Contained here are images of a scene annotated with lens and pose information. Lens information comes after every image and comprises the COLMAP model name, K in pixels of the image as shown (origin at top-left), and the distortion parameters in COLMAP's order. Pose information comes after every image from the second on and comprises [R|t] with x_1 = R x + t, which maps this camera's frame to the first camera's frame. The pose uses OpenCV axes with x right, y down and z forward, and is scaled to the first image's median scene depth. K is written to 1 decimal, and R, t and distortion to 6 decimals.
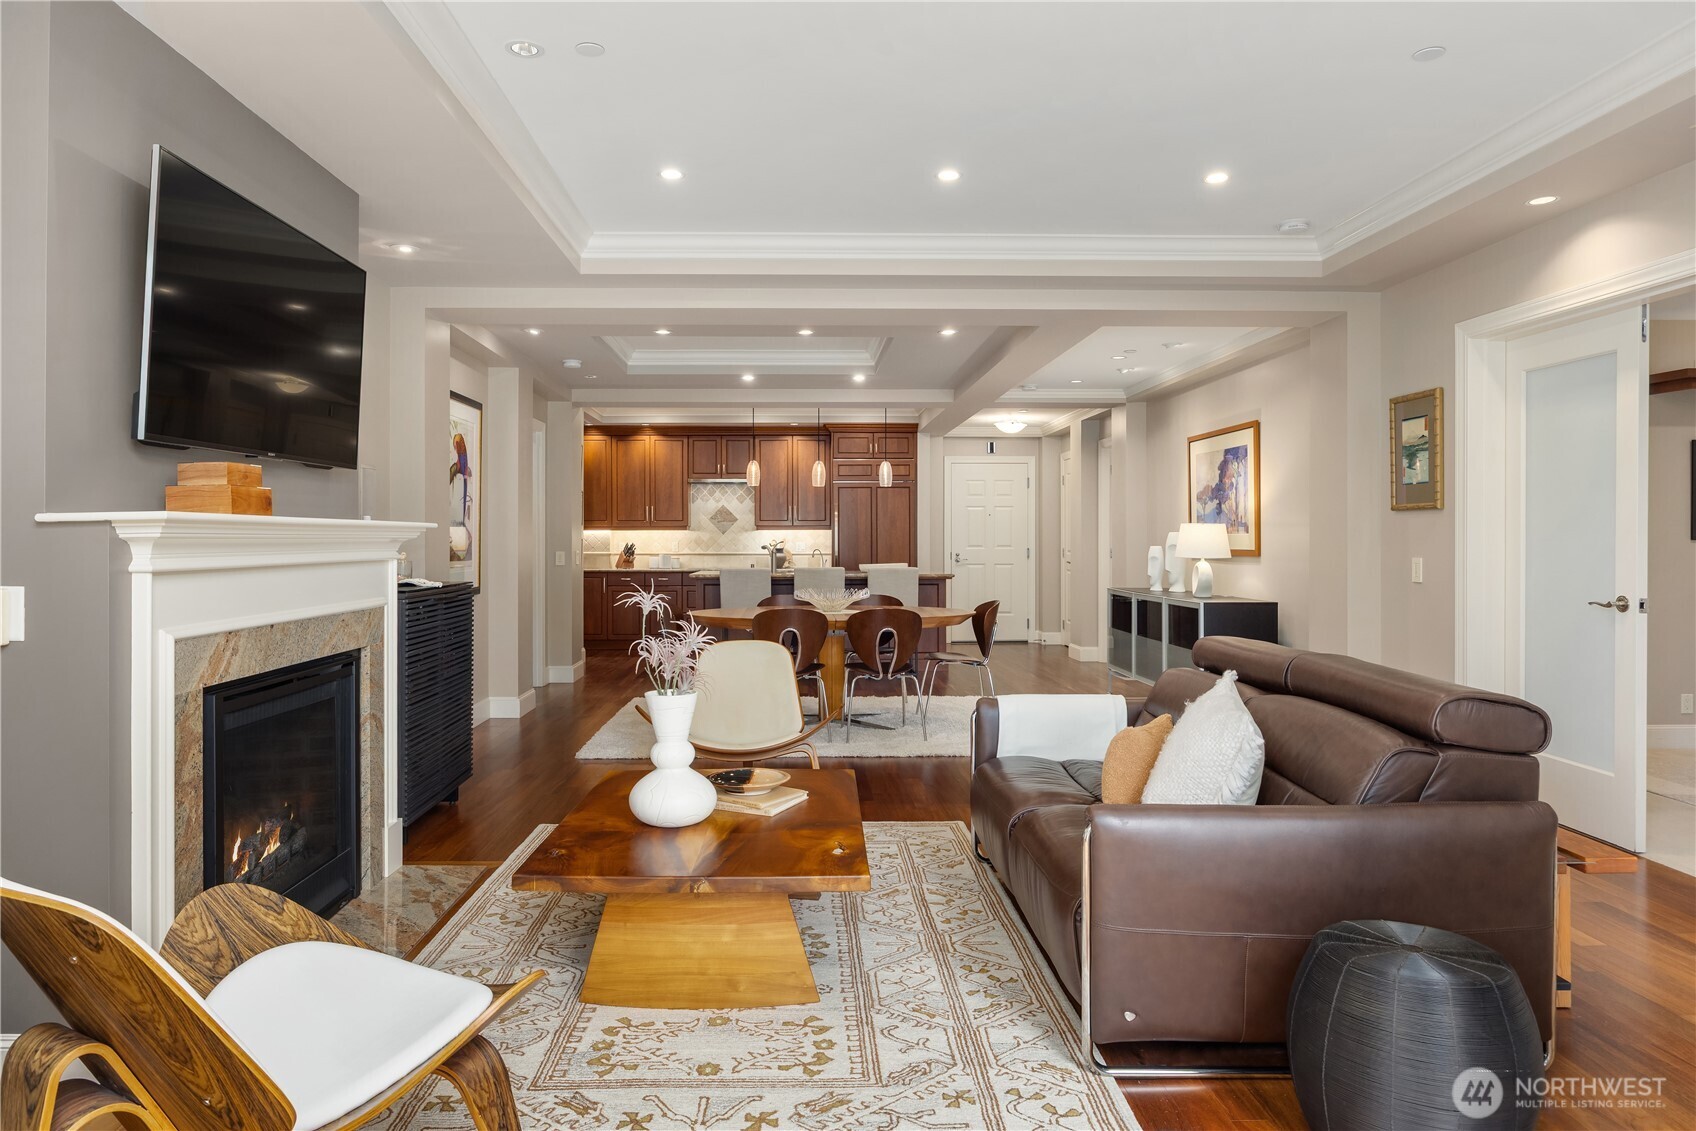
lens RADIAL K [[1073.8, 0, 842.9], [0, 1073.8, 541.2], [0, 0, 1]] dist [0.000248, -0.000576]
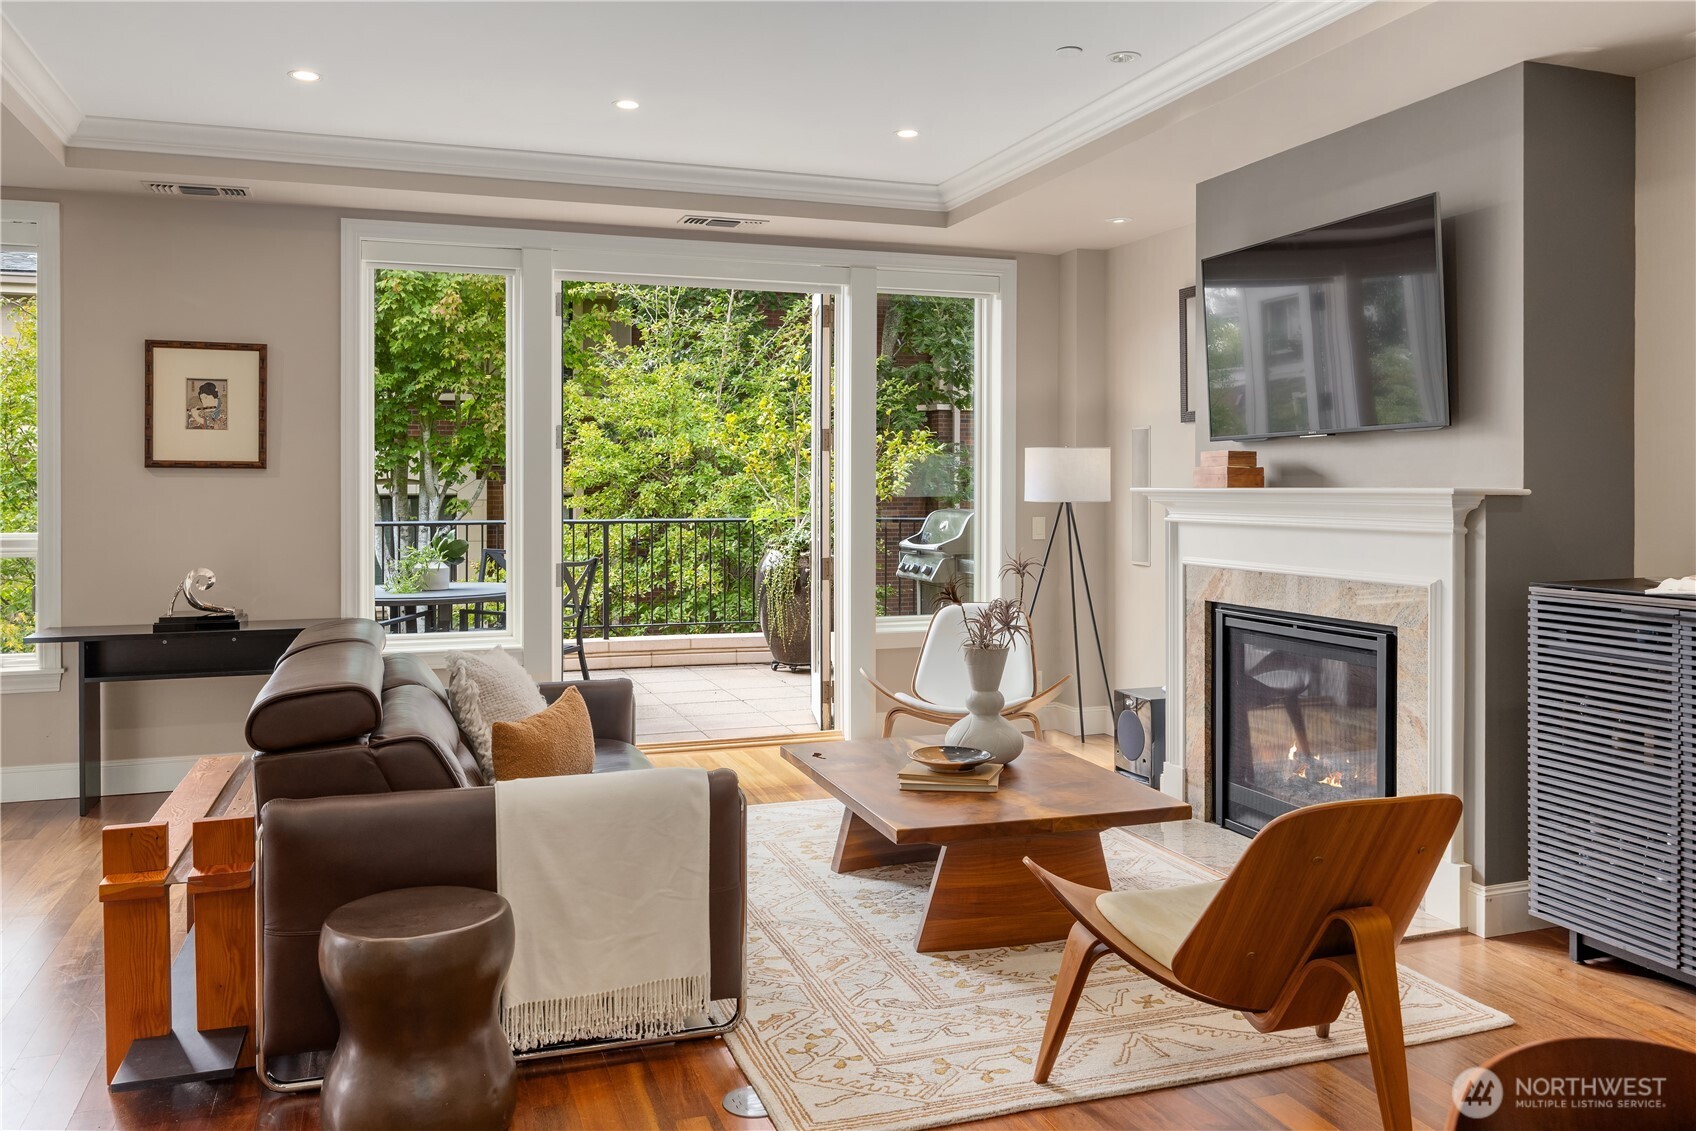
lens RADIAL K [[1365.0, 0, 850.2], [0, 1365.0, 492.9], [0, 0, 1]] dist [0.001280, 0.001652]
pose [[-0.960224, 0.005705, -0.279172, 0.305959], [0.003788, 0.999965, 0.007404, -0.024047], [0.279204, 0.006052, -0.960213, 1.925518]]
